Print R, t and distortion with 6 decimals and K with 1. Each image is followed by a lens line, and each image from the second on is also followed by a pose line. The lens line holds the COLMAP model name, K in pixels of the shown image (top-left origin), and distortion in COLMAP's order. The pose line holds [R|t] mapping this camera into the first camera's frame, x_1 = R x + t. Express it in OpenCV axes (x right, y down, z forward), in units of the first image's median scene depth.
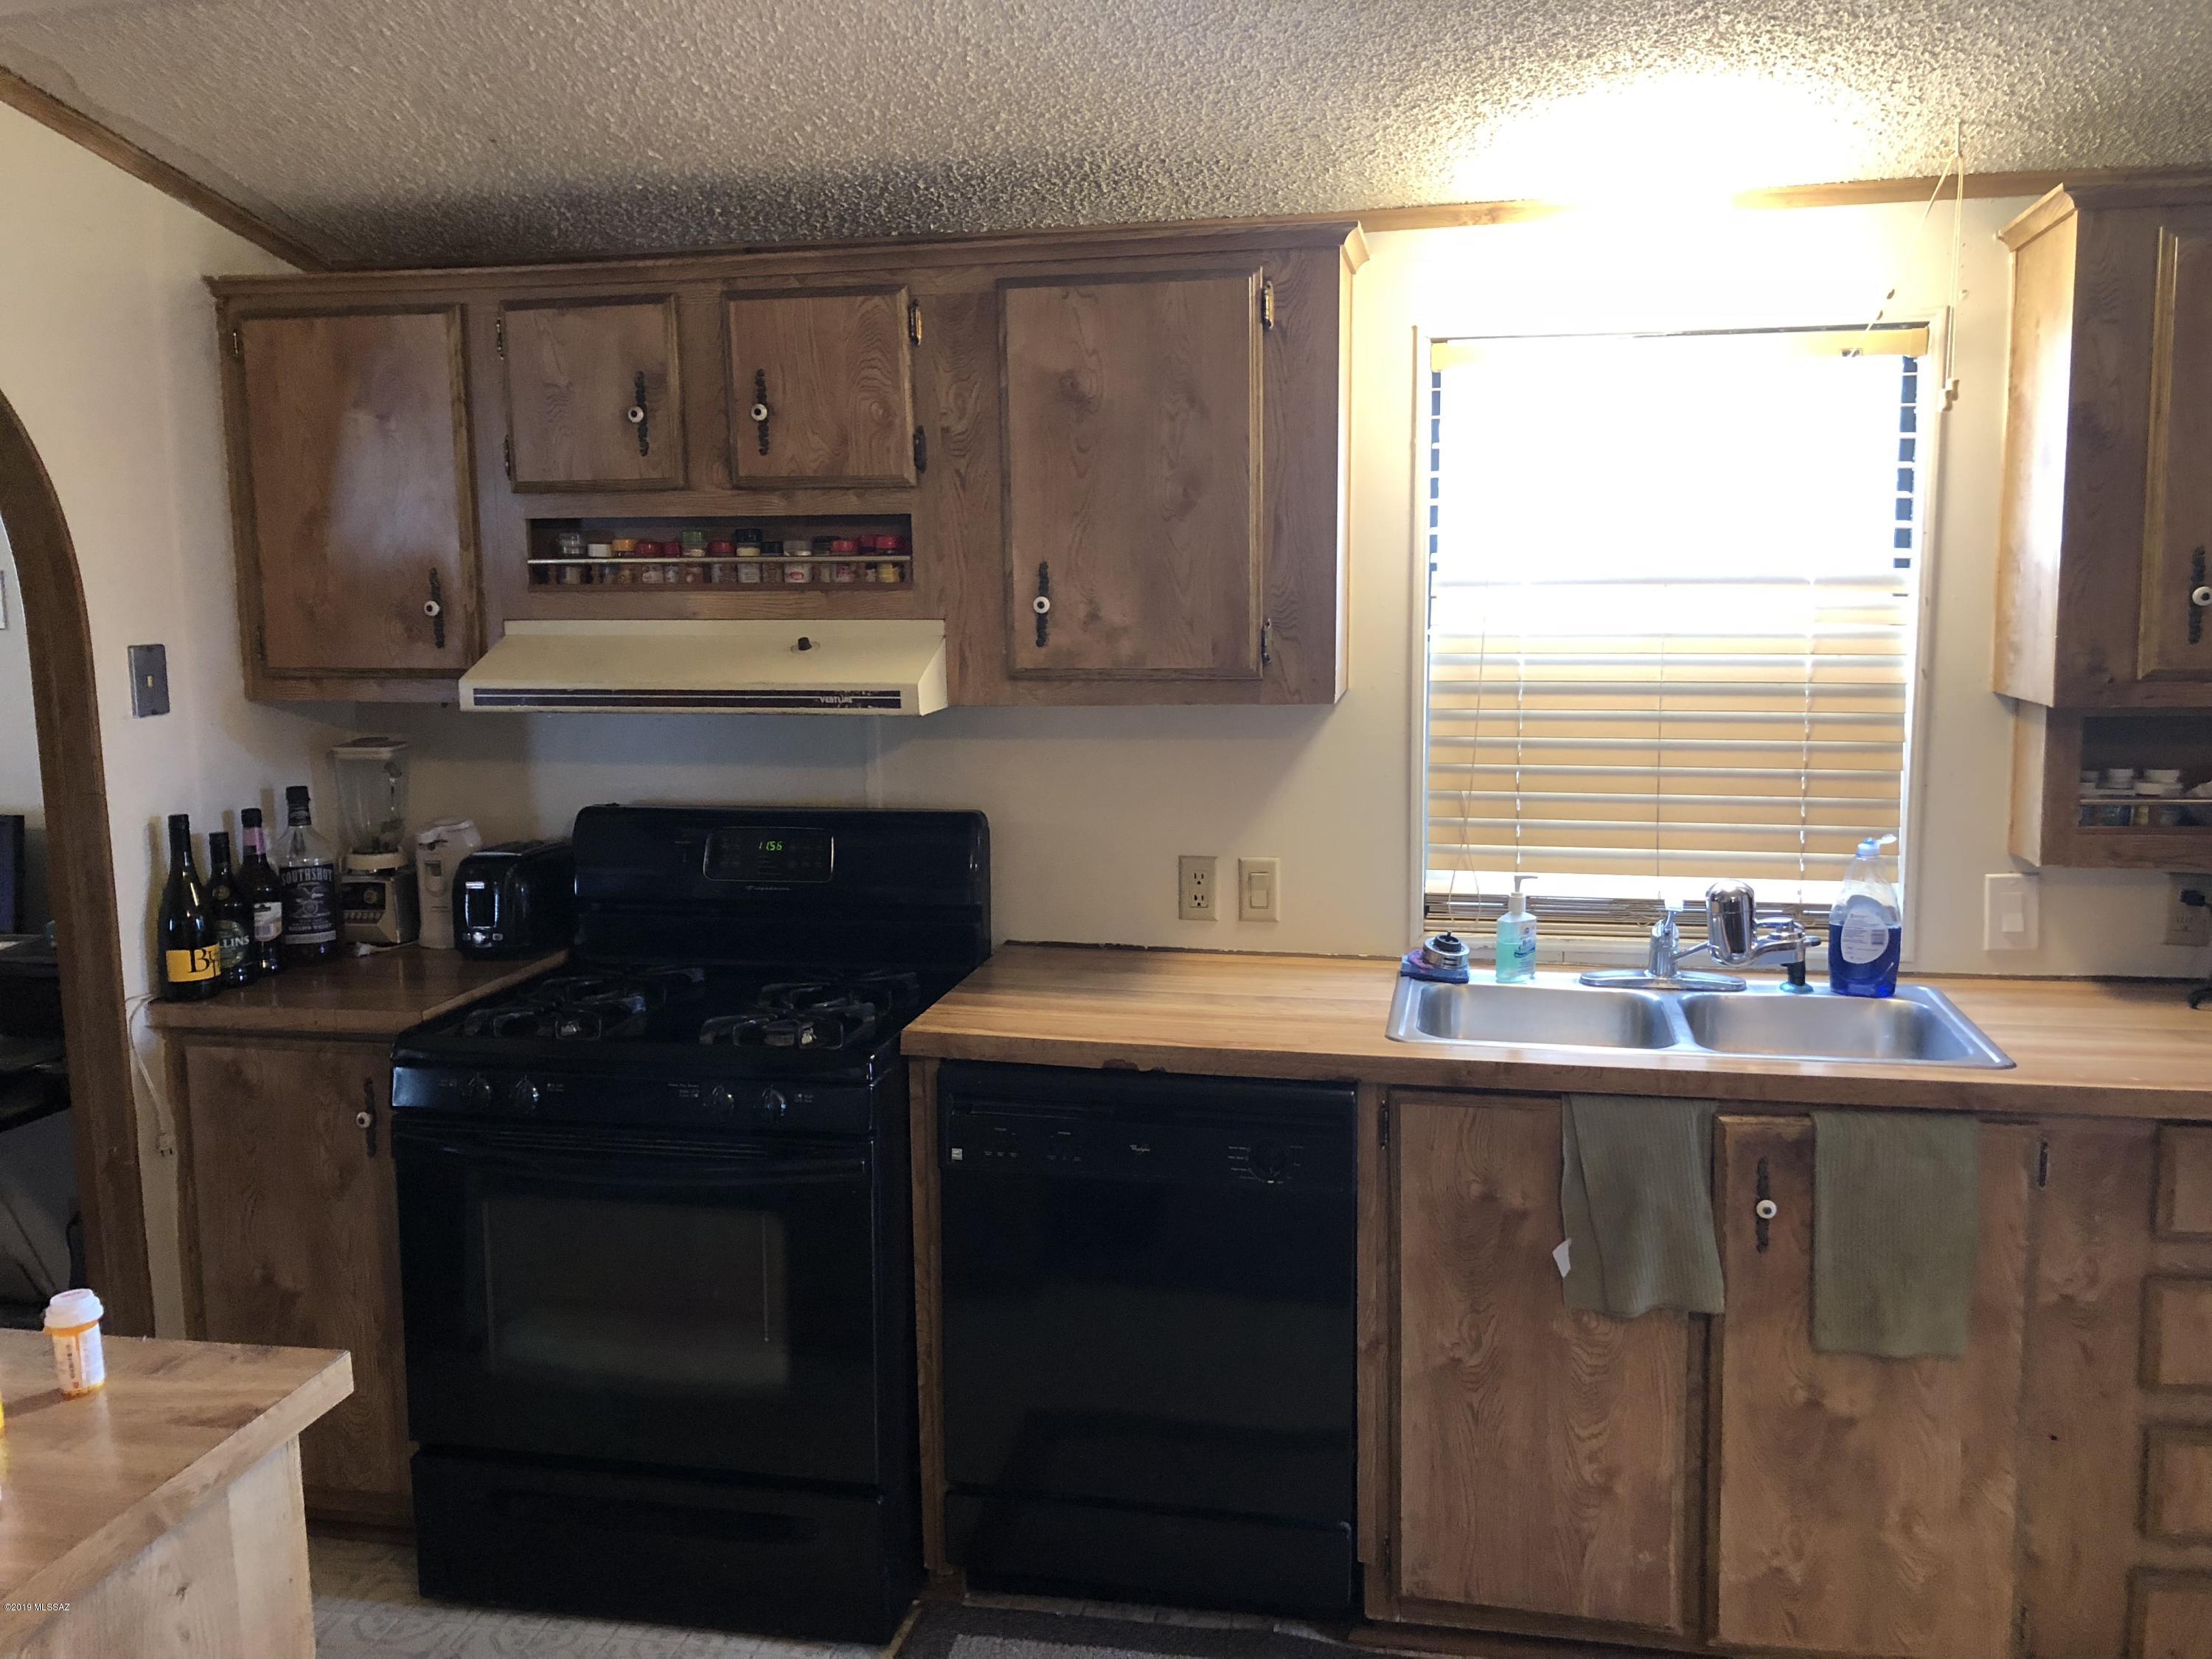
lens RADIAL K [[1892.8, 0, 1106.0], [0, 1892.8, 829.5], [0, 0, 1]] dist [0.106408, -0.119286]
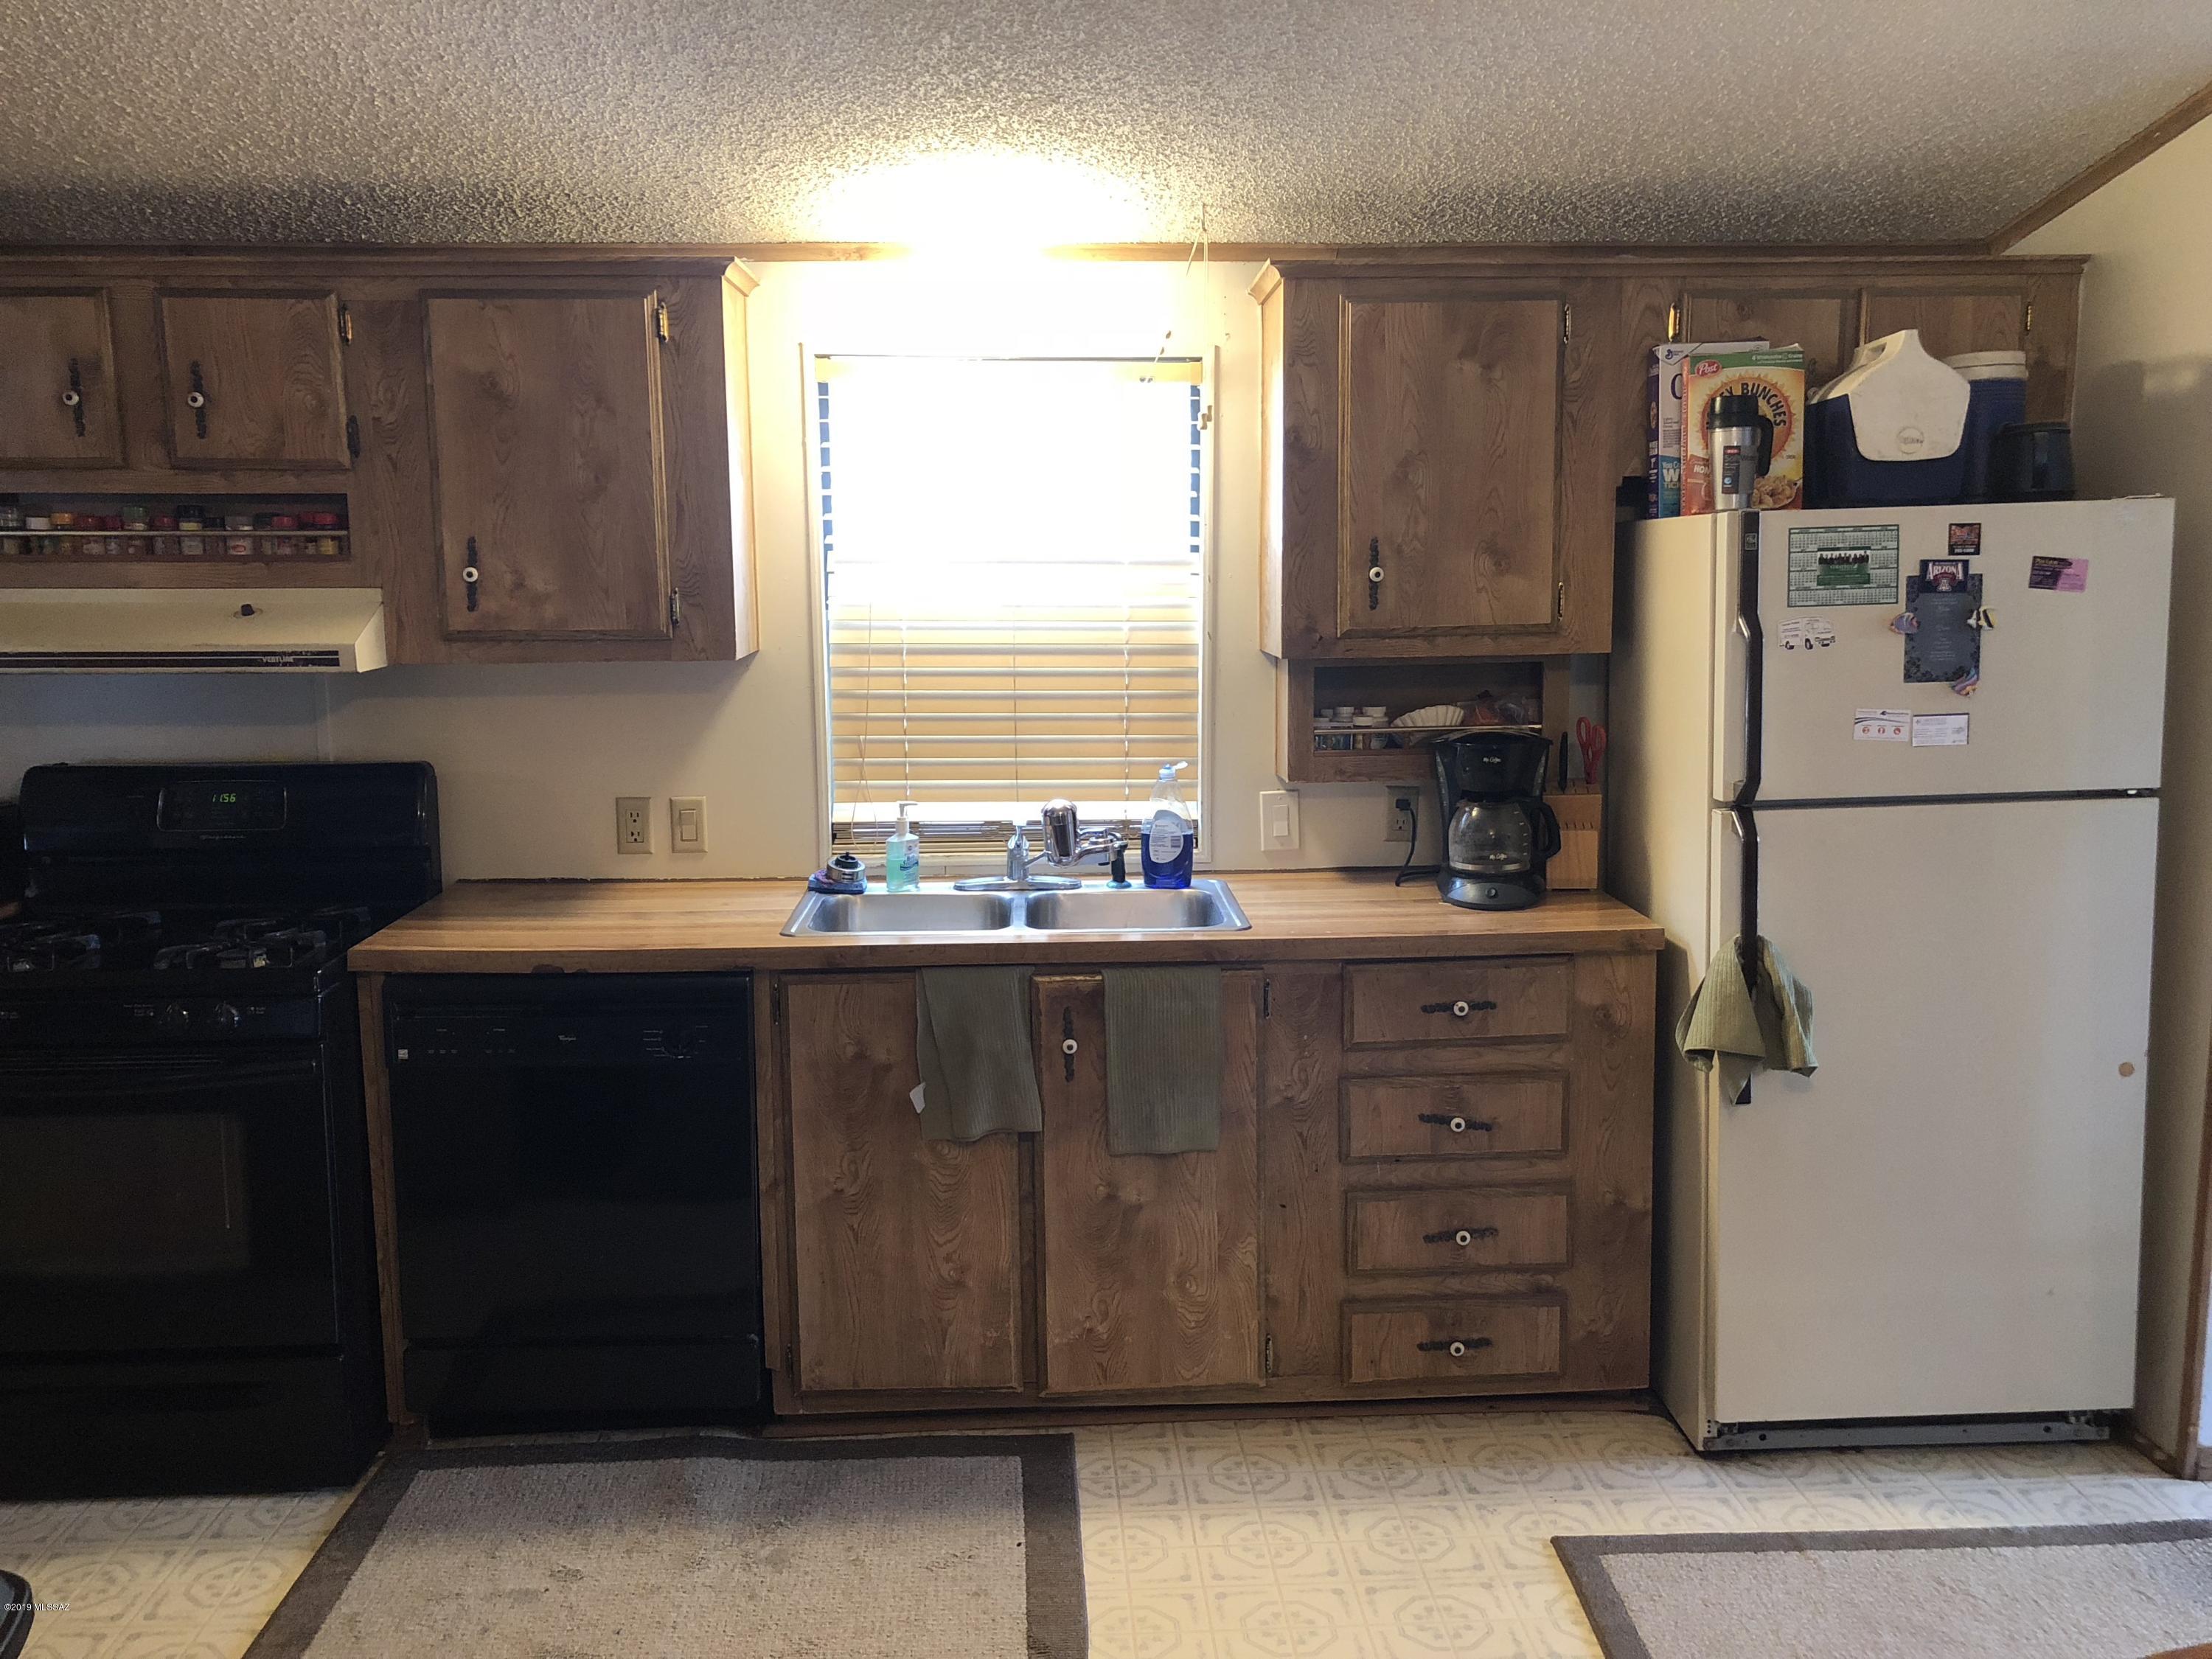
lens RADIAL K [[1896.8, 0, 1106.0], [0, 1896.8, 829.5], [0, 0, 1]] dist [0.056745, -0.017549]
pose [[0.972096, -0.029315, 0.232743, 0.065601], [0.028041, 0.999568, 0.008782, 0.035551], [-0.232900, -0.002010, 0.972499, -0.209613]]
